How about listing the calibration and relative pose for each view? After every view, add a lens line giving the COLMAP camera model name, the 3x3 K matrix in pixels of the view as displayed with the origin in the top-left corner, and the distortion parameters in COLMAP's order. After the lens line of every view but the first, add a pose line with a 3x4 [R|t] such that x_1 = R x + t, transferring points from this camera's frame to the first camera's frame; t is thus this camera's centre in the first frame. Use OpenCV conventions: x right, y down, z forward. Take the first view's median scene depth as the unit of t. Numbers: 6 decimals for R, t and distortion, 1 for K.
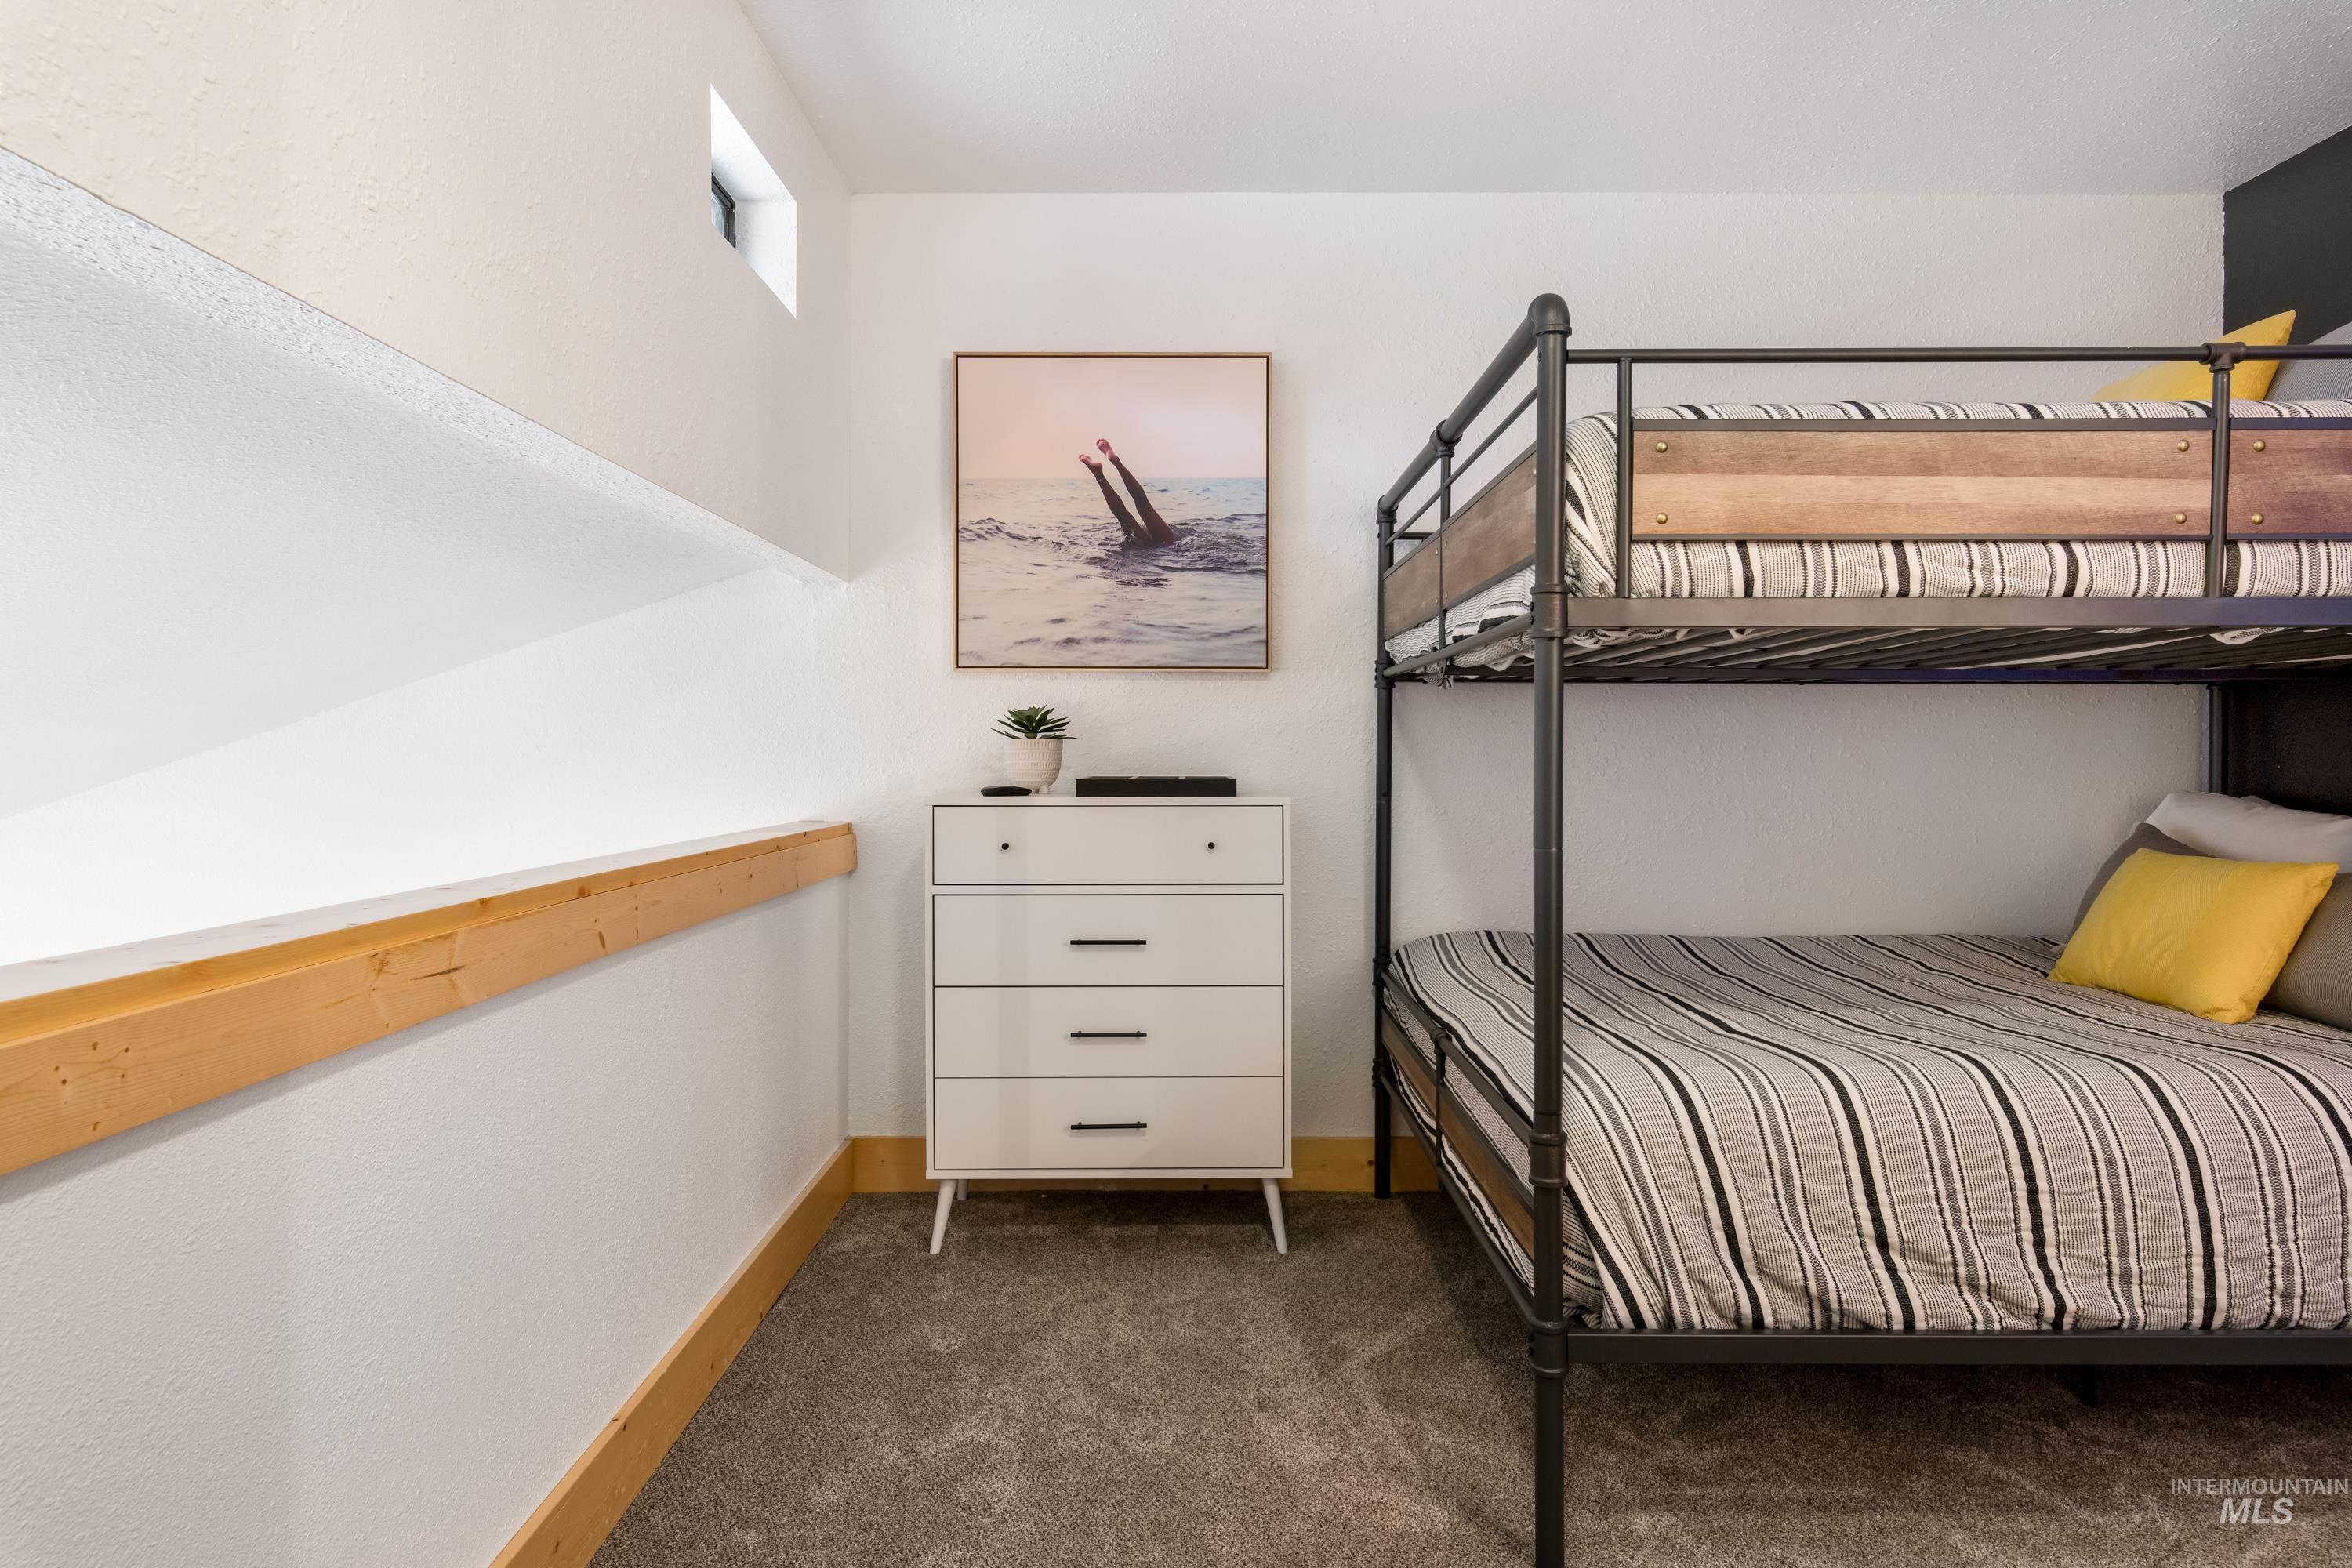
lens RADIAL K [[1359.6, 0, 1171.4], [0, 1359.6, 774.4], [0, 0, 1]] dist [-0.005326, -0.000473]
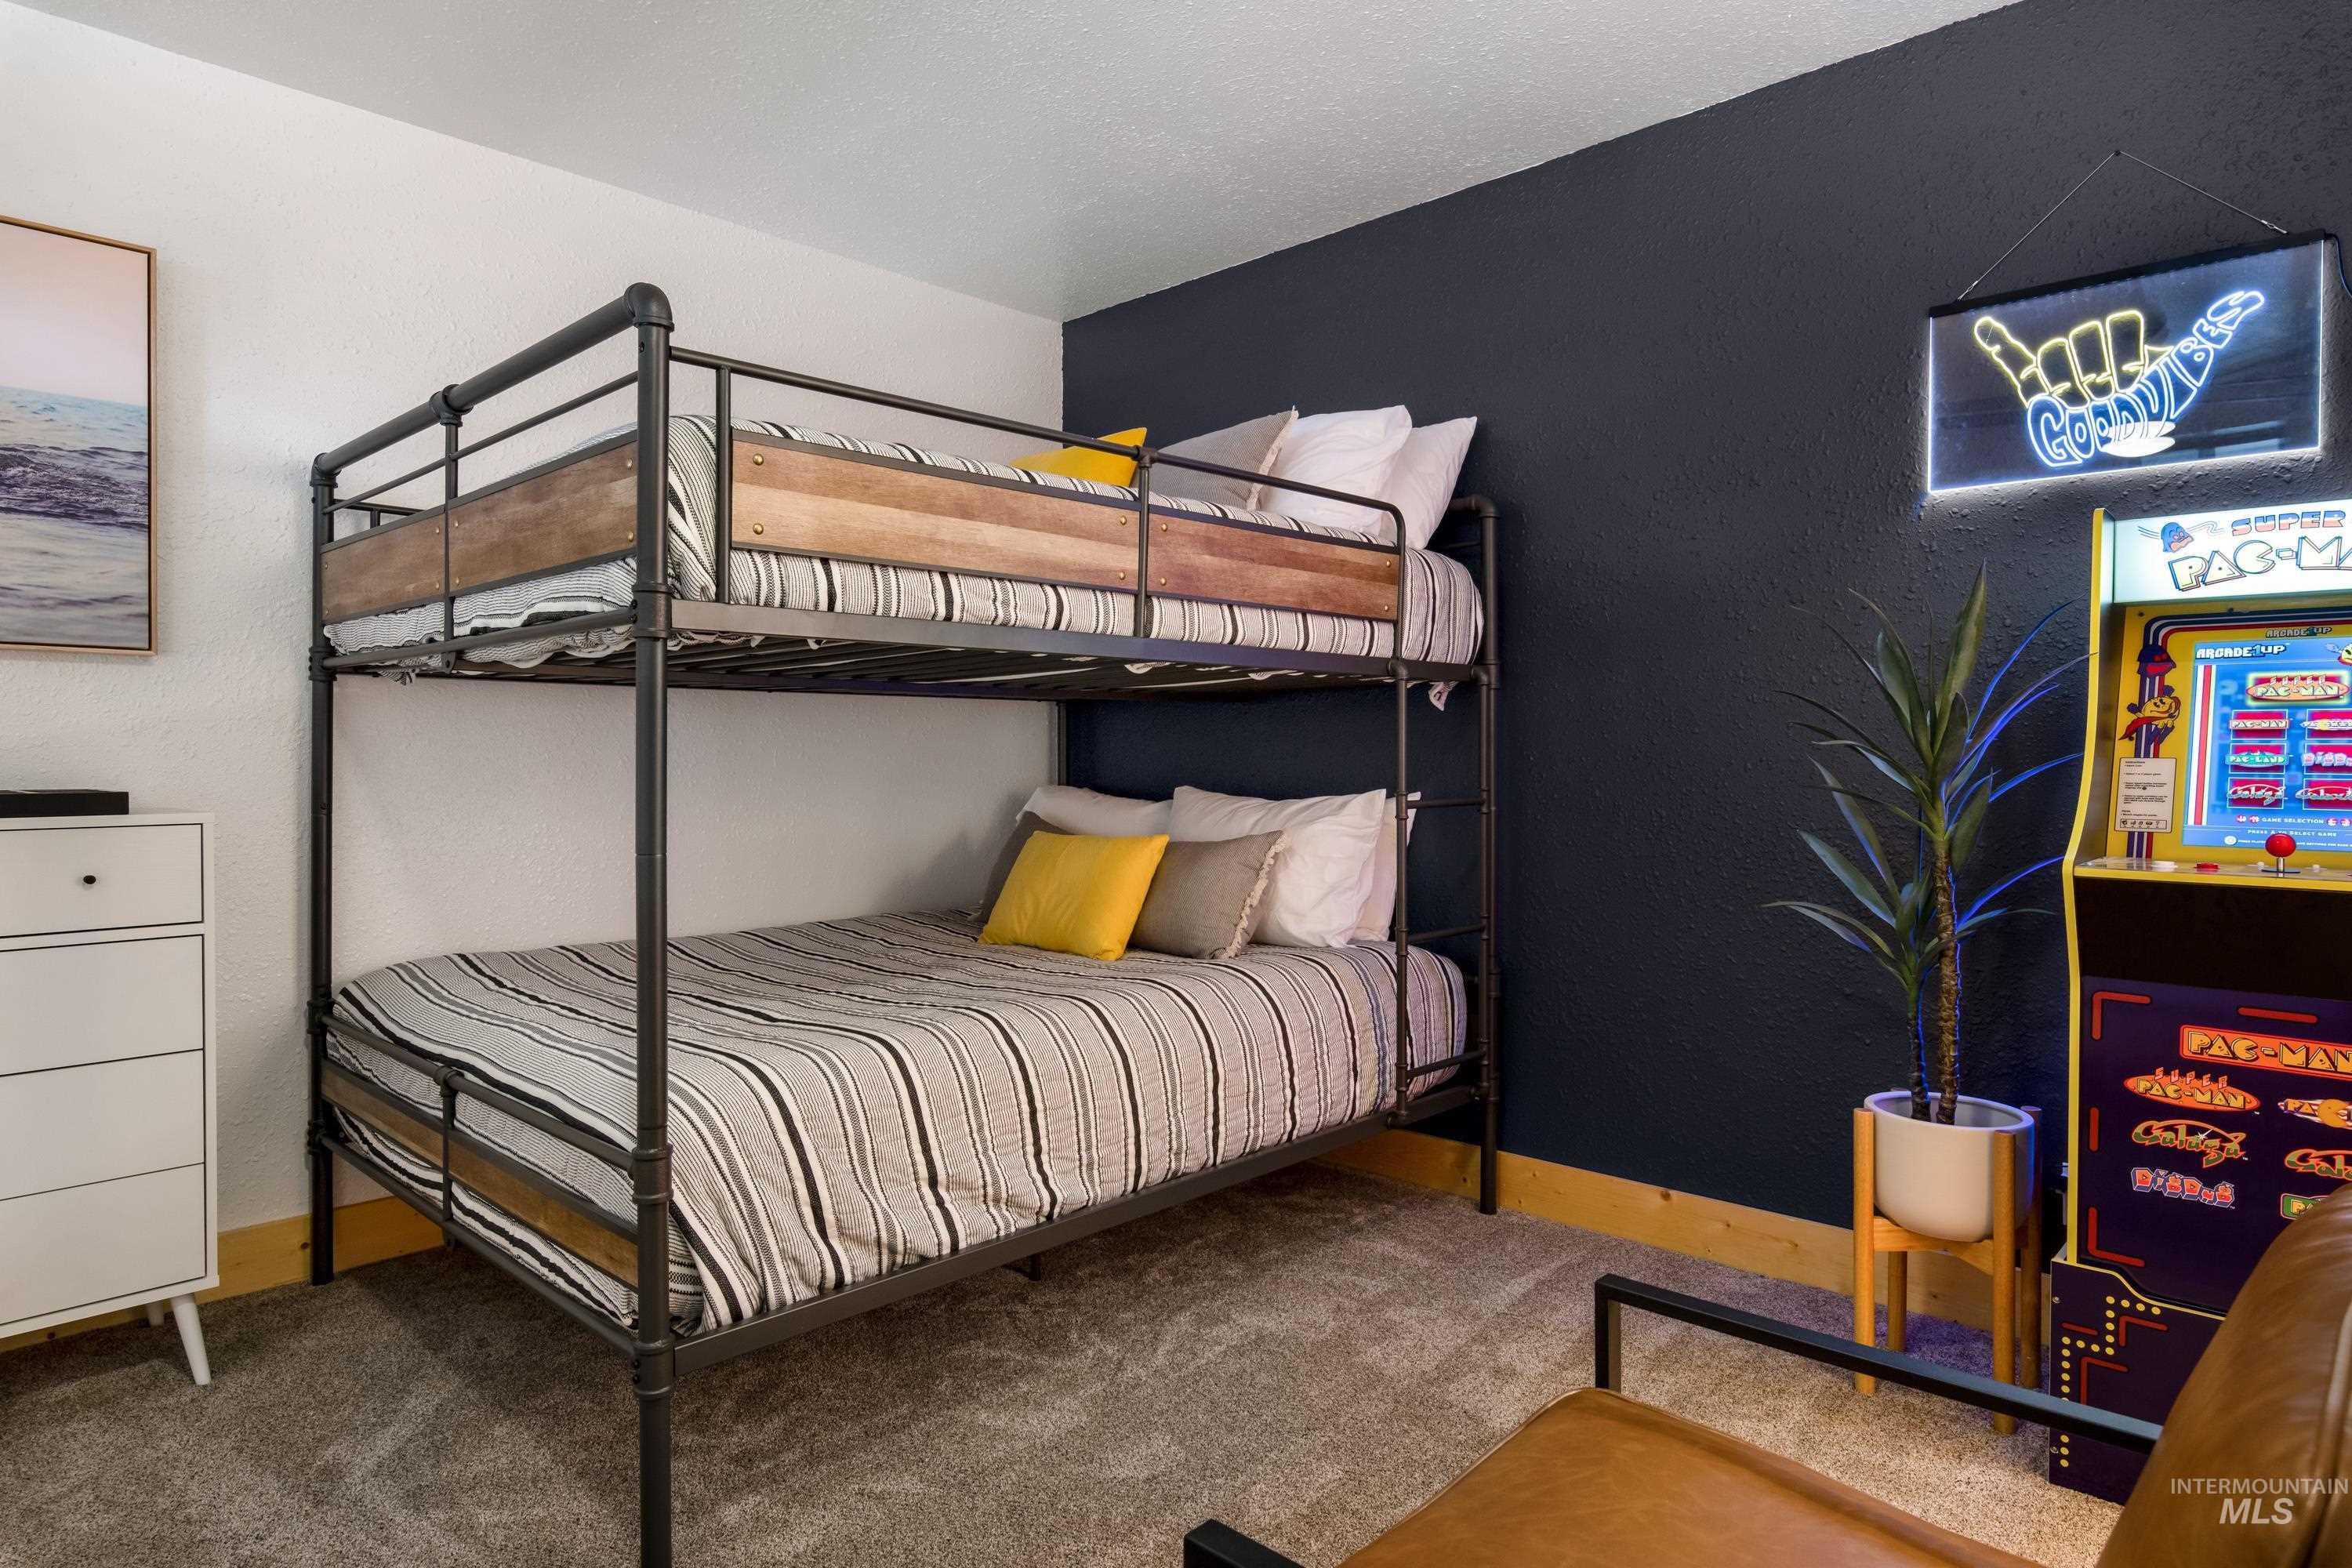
lens RADIAL K [[1359.6, 0, 1171.8], [0, 1359.6, 775.9], [0, 0, 1]] dist [-0.005326, -0.000473]
pose [[0.686628, -0.013543, 0.726883, -0.157608], [0.014620, 0.999882, 0.004819, -0.001040], [-0.726862, 0.007318, 0.686744, 0.057478]]
